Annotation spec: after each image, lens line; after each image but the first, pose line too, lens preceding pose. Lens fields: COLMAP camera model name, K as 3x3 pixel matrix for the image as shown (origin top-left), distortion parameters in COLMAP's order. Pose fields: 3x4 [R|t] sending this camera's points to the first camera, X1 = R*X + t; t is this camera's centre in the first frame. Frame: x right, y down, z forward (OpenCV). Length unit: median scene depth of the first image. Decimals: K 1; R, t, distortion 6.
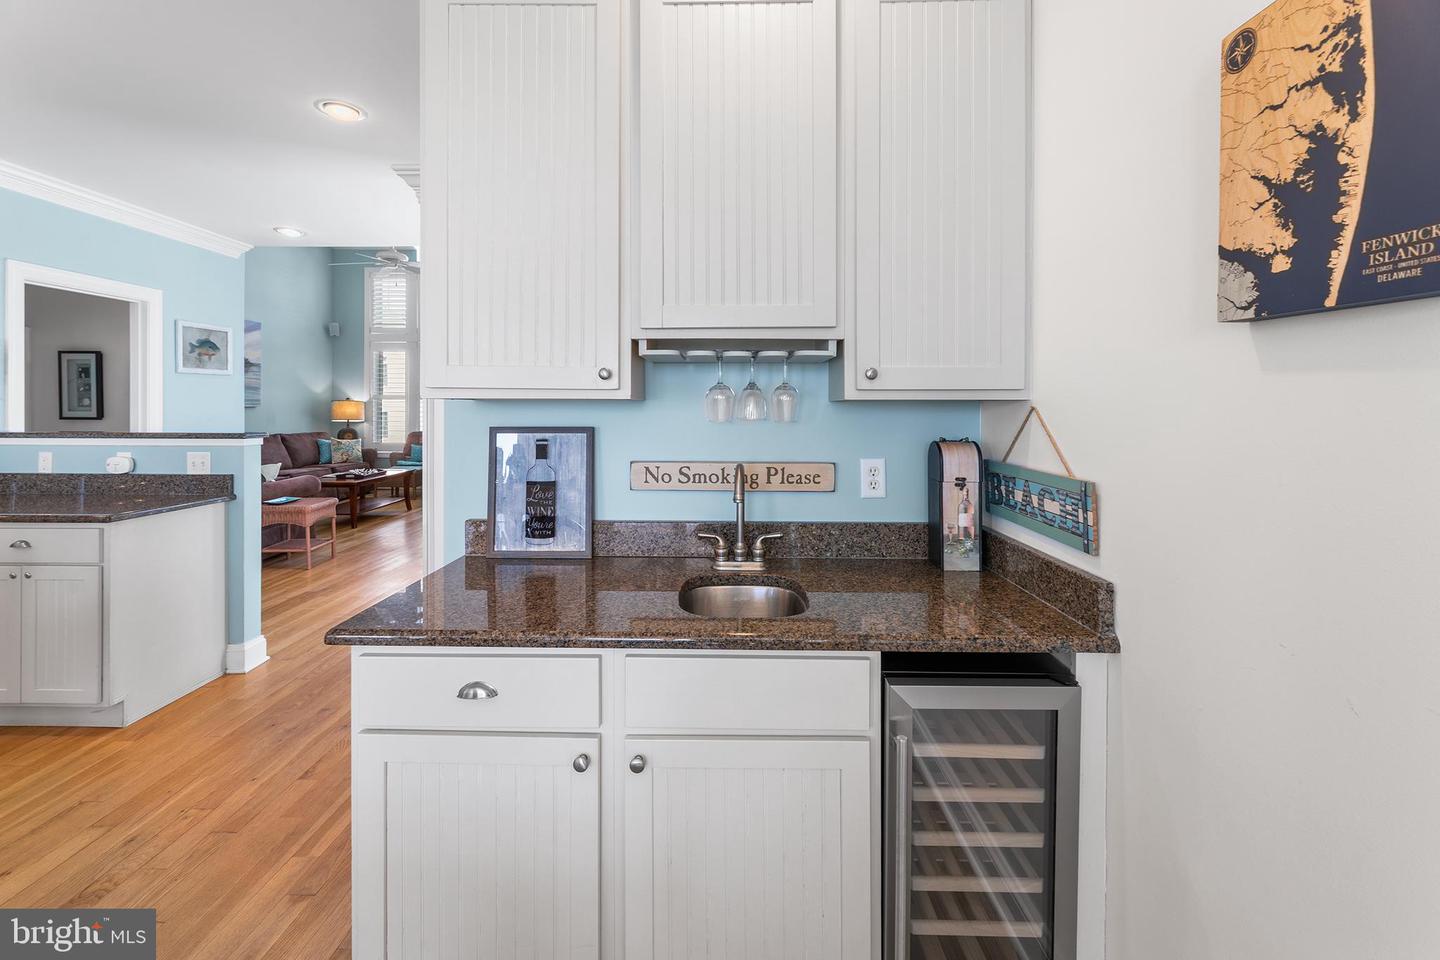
lens RADIAL K [[584.5, 0, 712.0], [0, 584.5, 403.5], [0, 0, 1]] dist [0.000208, -0.000795]
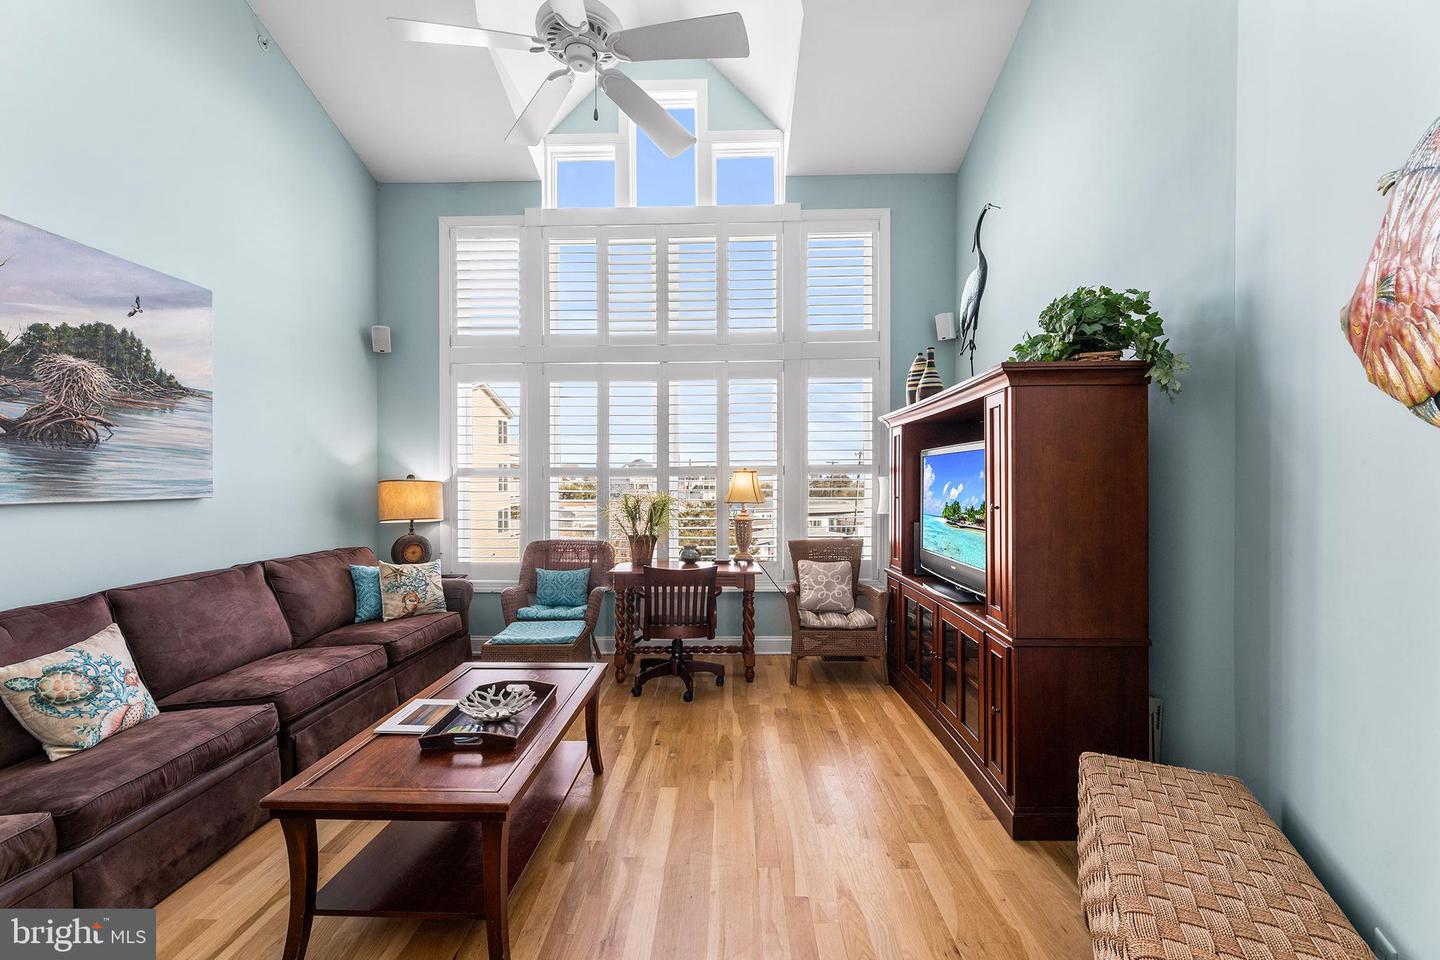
lens RADIAL K [[584.5, 0, 720.0], [0, 584.5, 476.2], [0, 0, 1]] dist [0.000208, -0.000795]
pose [[0.999706, -0.007675, -0.023014, -0.365562], [0.007628, 0.999969, -0.002149, -0.005218], [0.023030, 0.001972, 0.999733, 0.535926]]
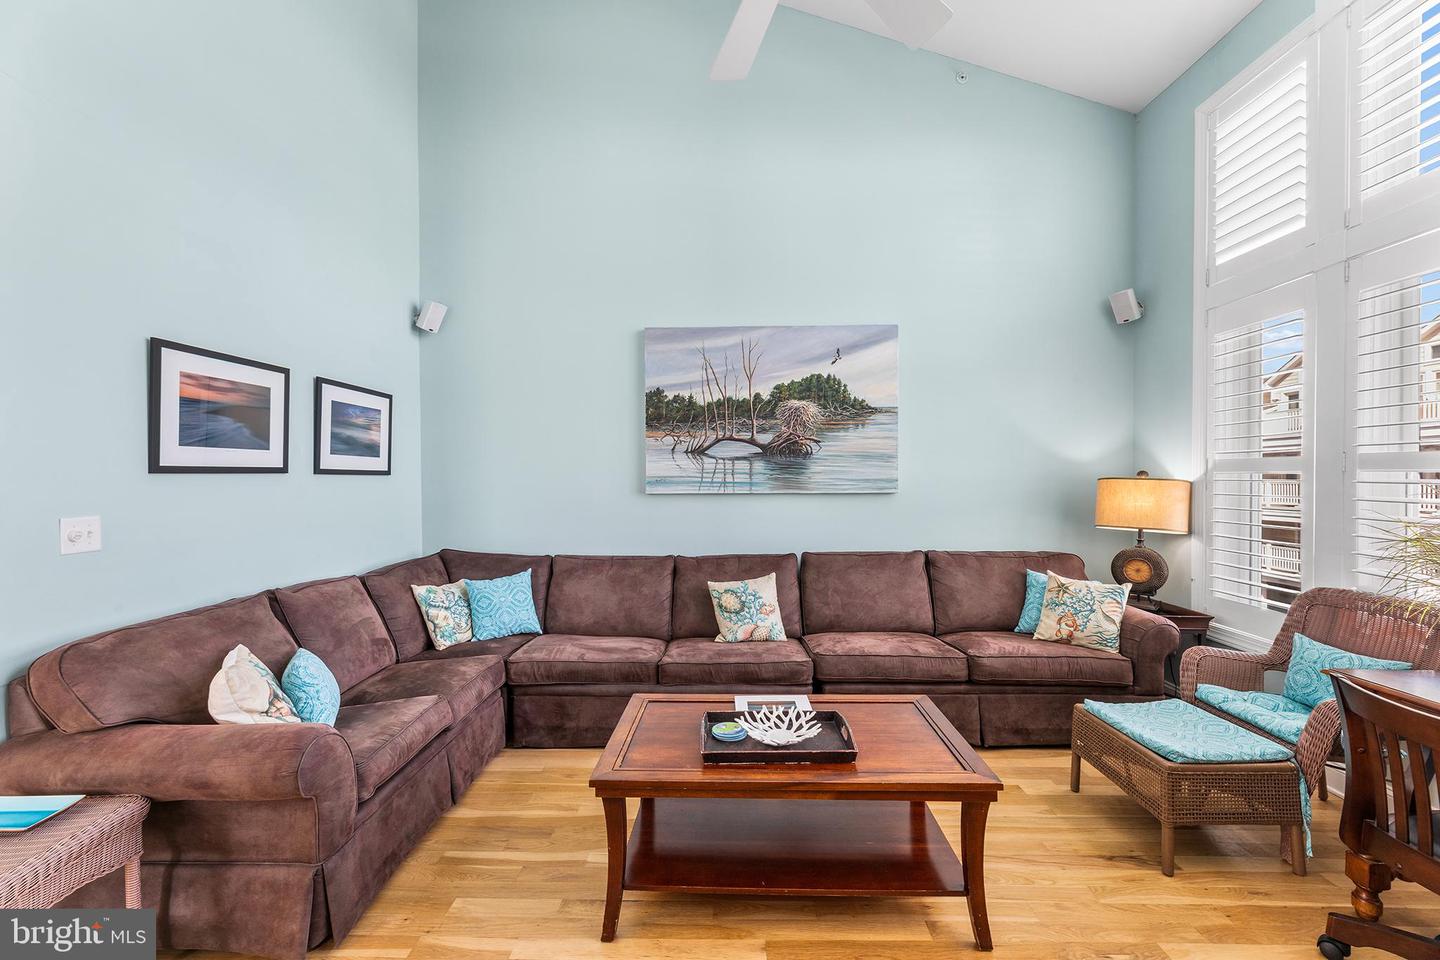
lens RADIAL K [[584.5, 0, 718.6], [0, 584.5, 477.8], [0, 0, 1]] dist [0.000208, -0.000795]
pose [[-0.035496, -0.006422, -0.999349, -0.238192], [0.008827, 0.999938, -0.006739, -0.004750], [0.999331, -0.009060, -0.035437, 0.769830]]
